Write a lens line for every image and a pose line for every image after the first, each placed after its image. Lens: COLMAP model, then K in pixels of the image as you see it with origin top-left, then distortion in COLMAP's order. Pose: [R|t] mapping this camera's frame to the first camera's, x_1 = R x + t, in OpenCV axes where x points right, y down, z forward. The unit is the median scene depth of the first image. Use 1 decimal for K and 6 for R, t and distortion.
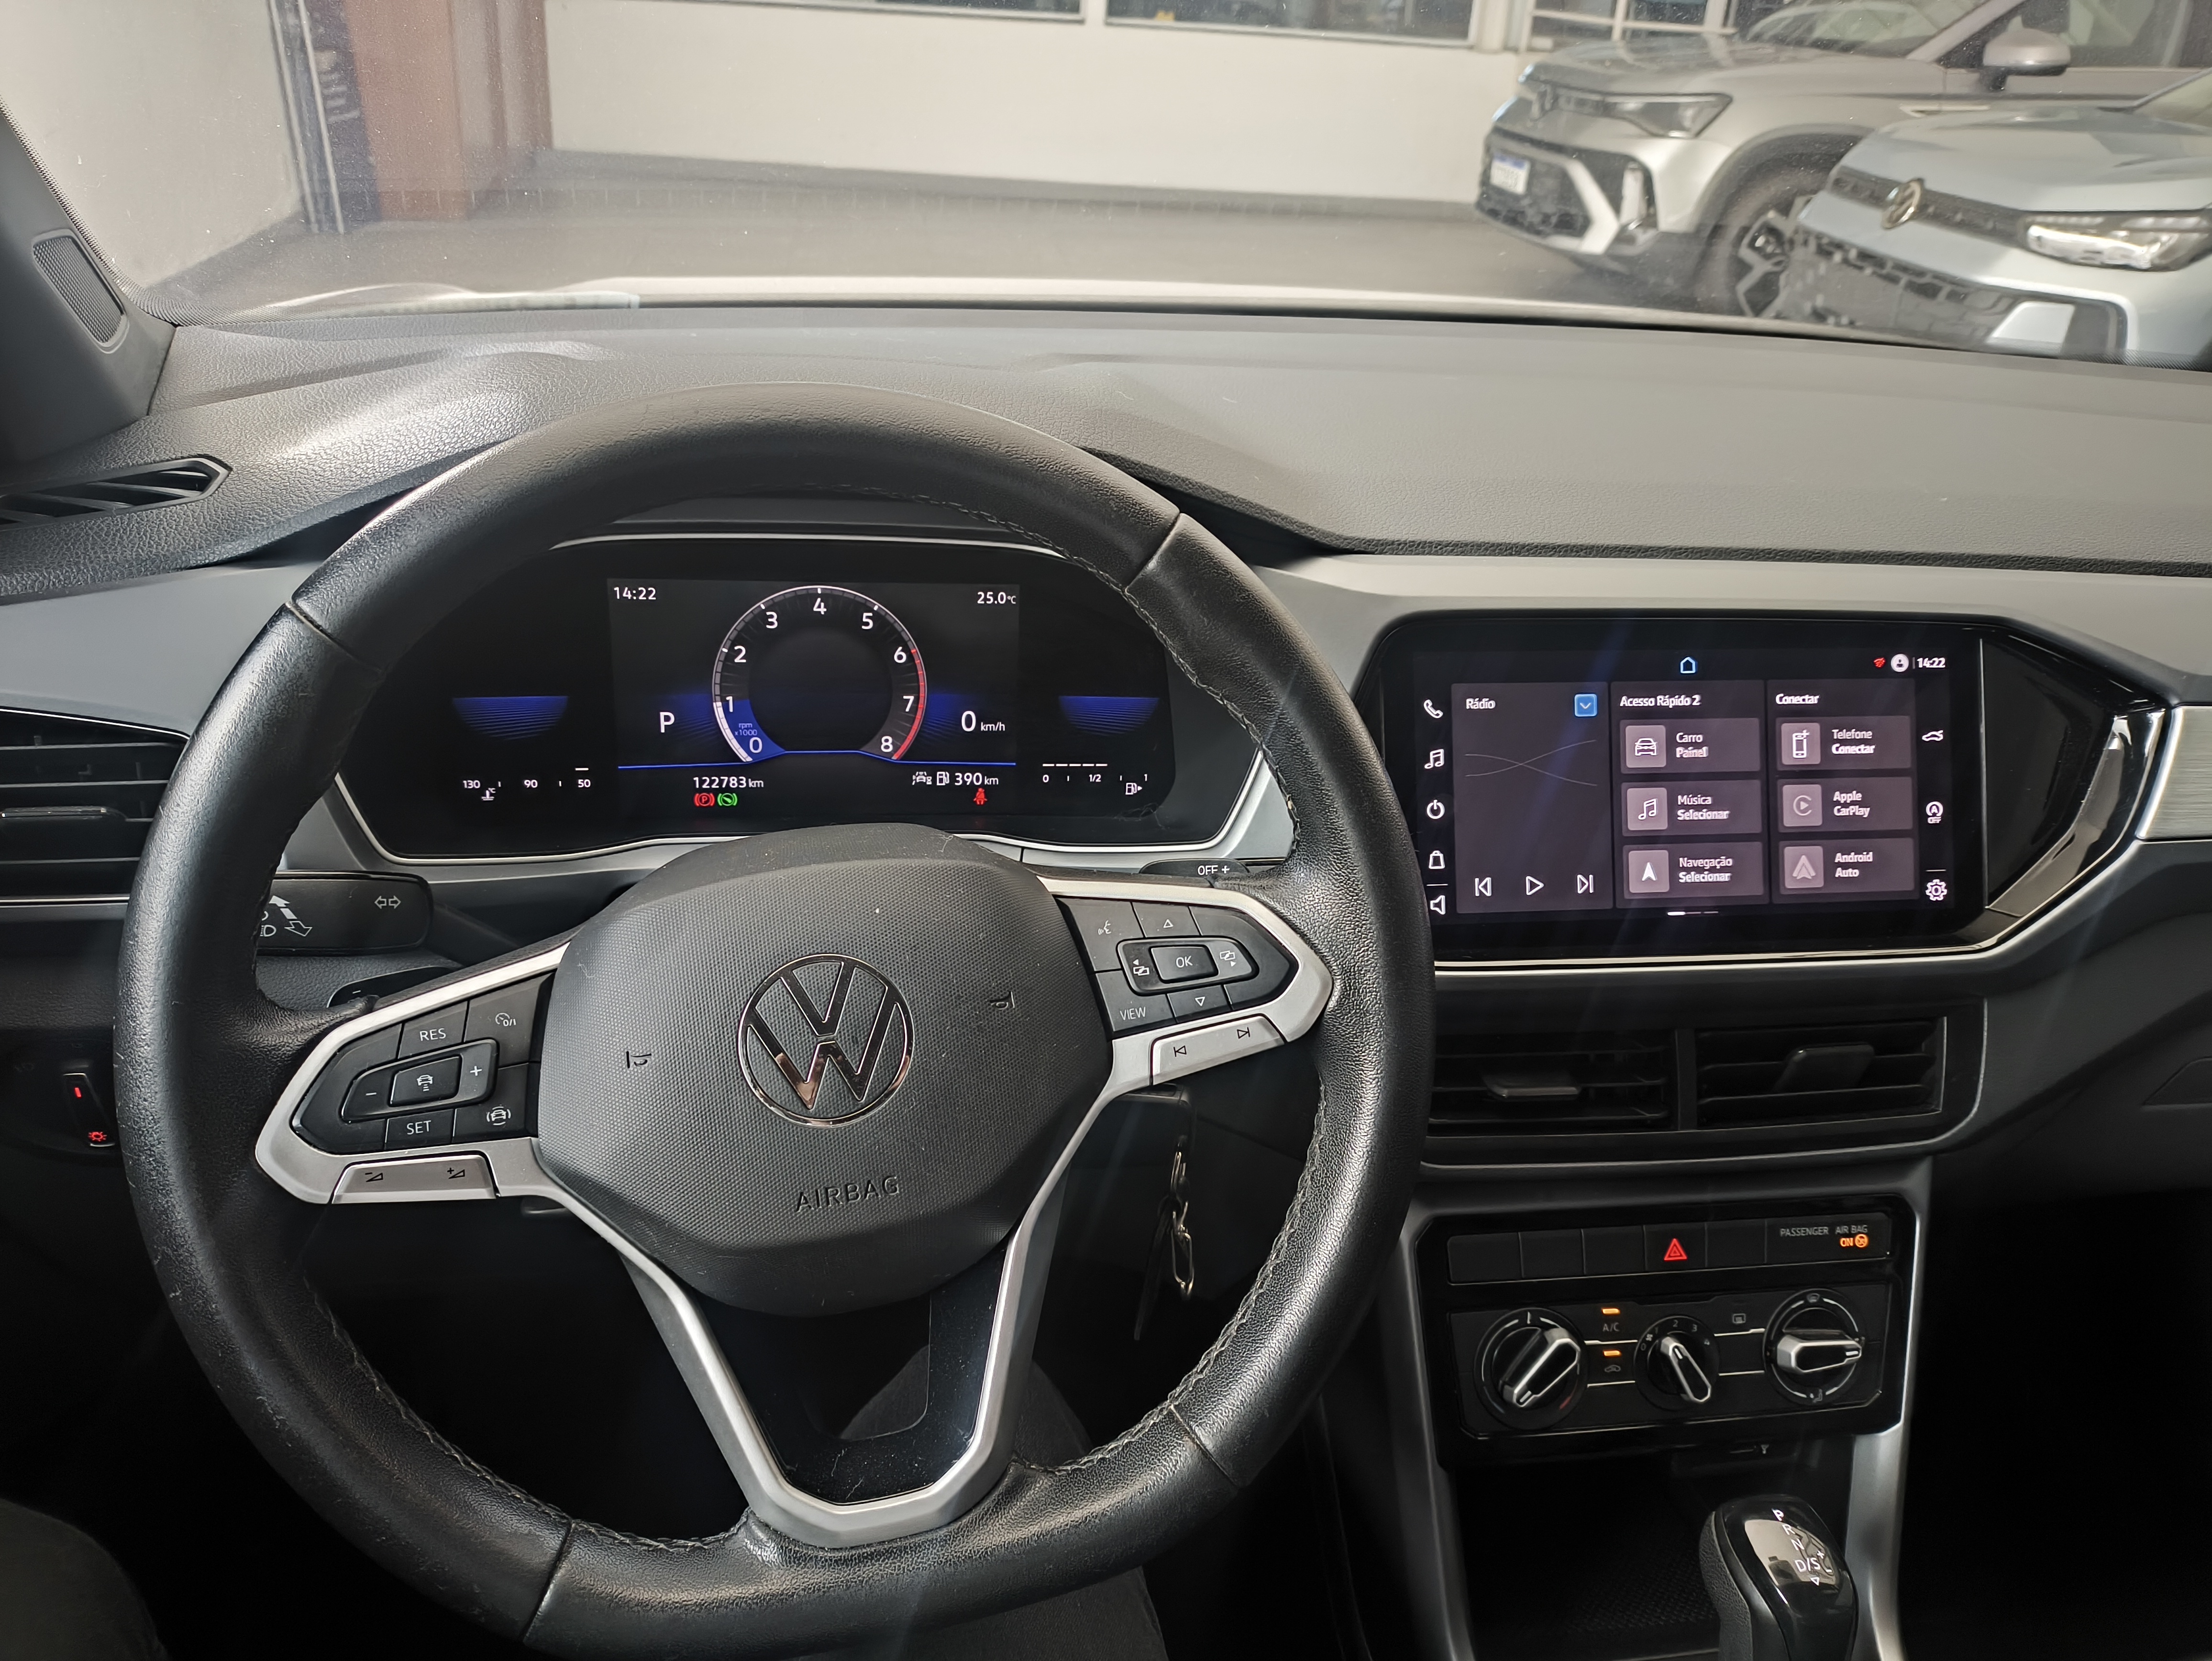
lens RADIAL K [[1616.3, 0, 1143.9], [0, 1616.3, 824.0], [0, 0, 1]] dist [0.040936, -0.049256]
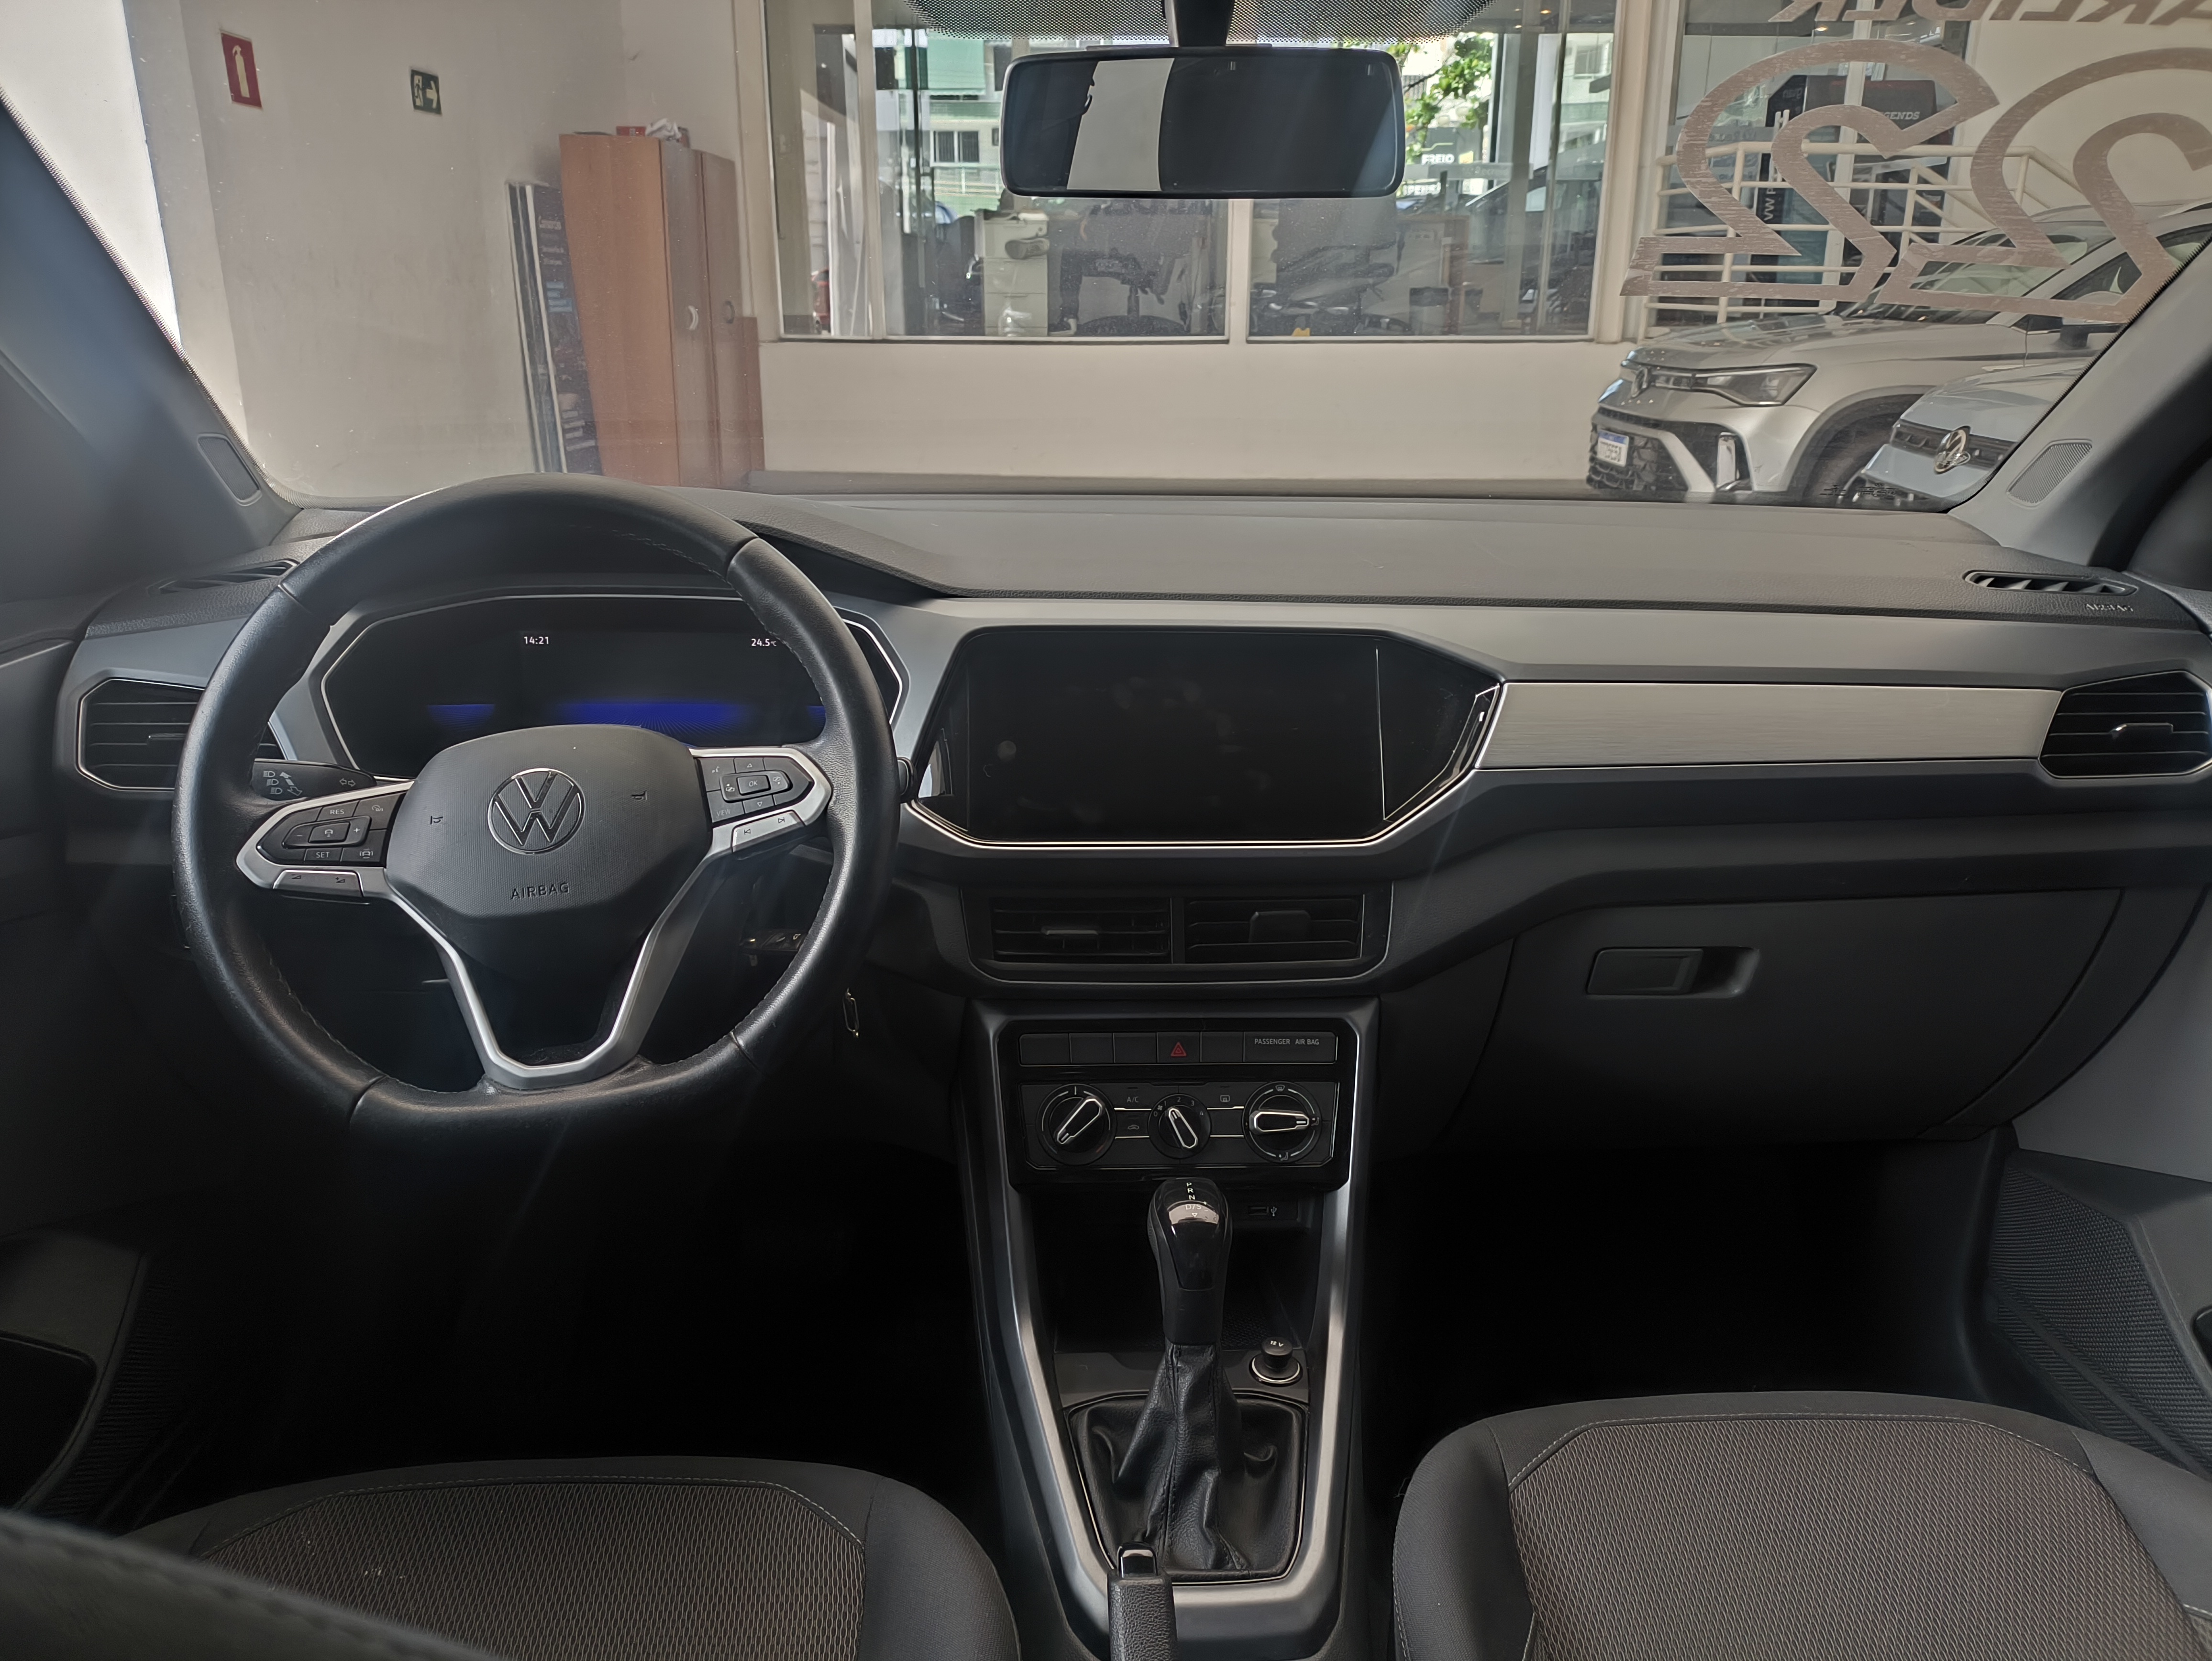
lens RADIAL K [[1616.3, 0, 1156.9], [0, 1616.3, 903.1], [0, 0, 1]] dist [0.040936, -0.049256]
pose [[0.991833, -0.012129, -0.126964, 0.485281], [-0.004276, 0.991746, -0.128147, 0.311651], [0.127470, 0.127644, 0.983595, -0.465231]]
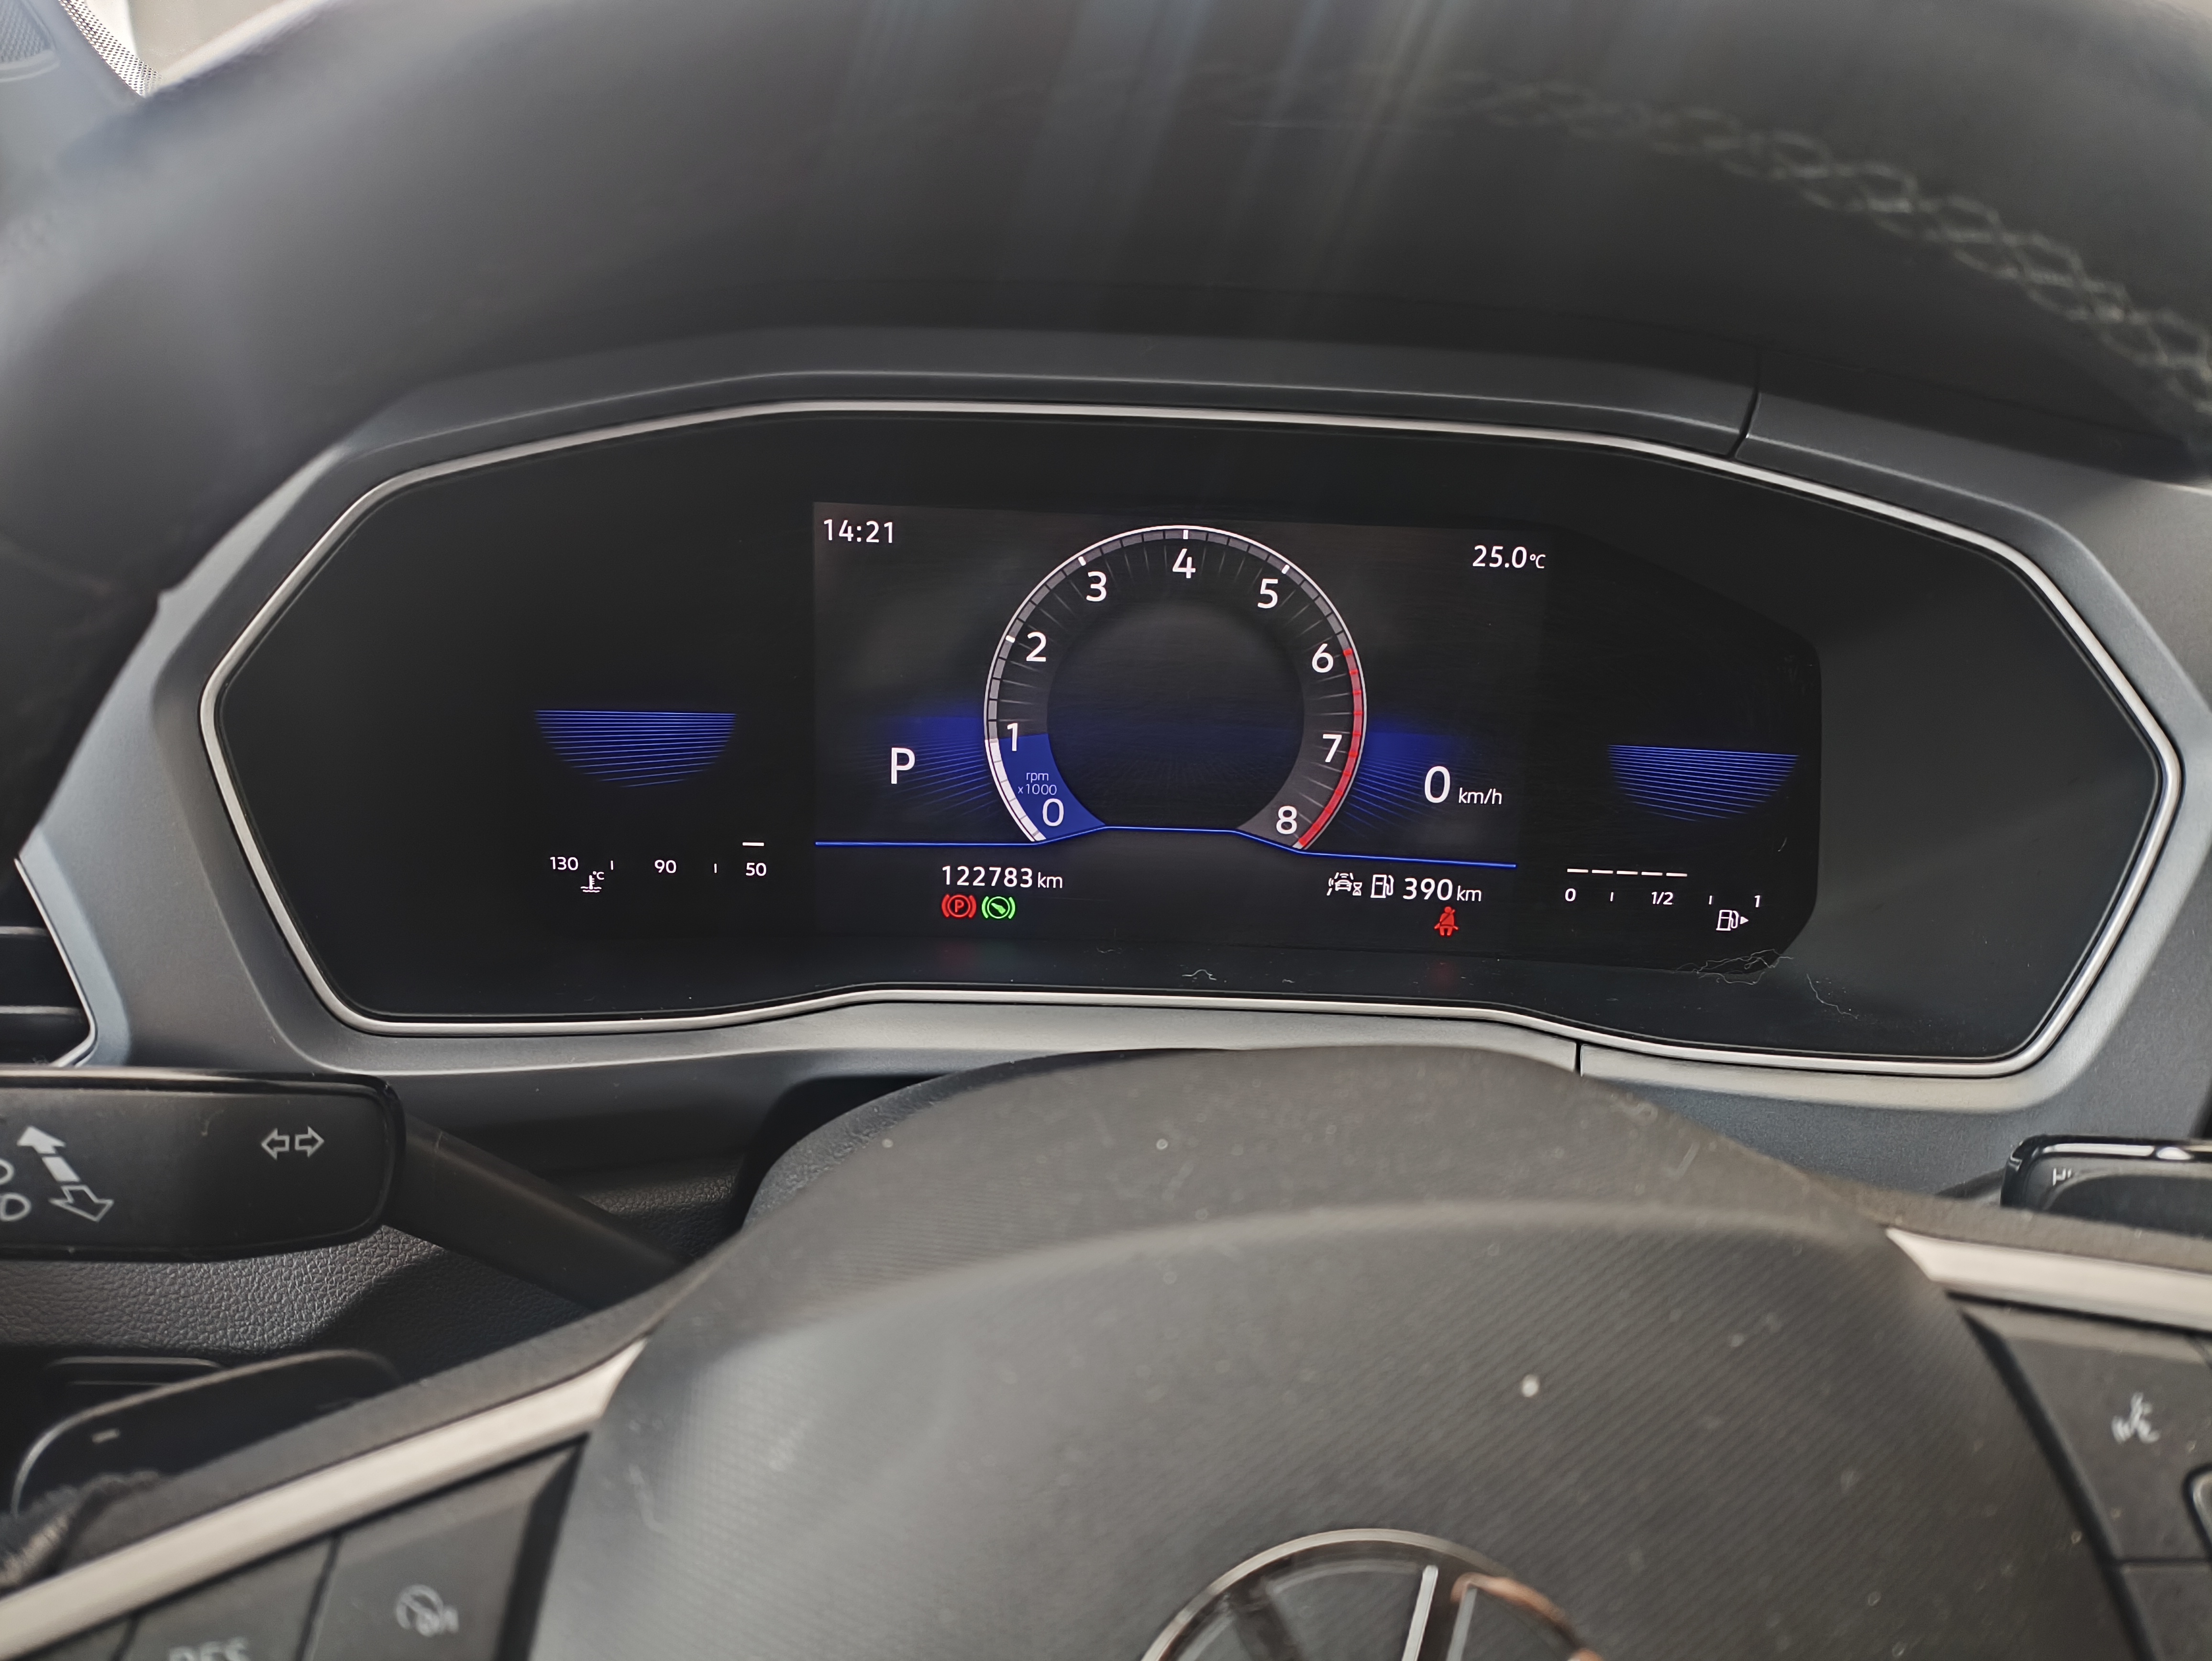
lens RADIAL K [[1616.3, 0, 1107.6], [0, 1616.3, 819.1], [0, 0, 1]] dist [0.040936, -0.049256]
pose [[0.987996, 0.041591, -0.148777, -0.139630], [-0.047166, 0.998303, -0.034142, -0.028663], [0.147105, 0.040750, 0.988281, 0.457312]]
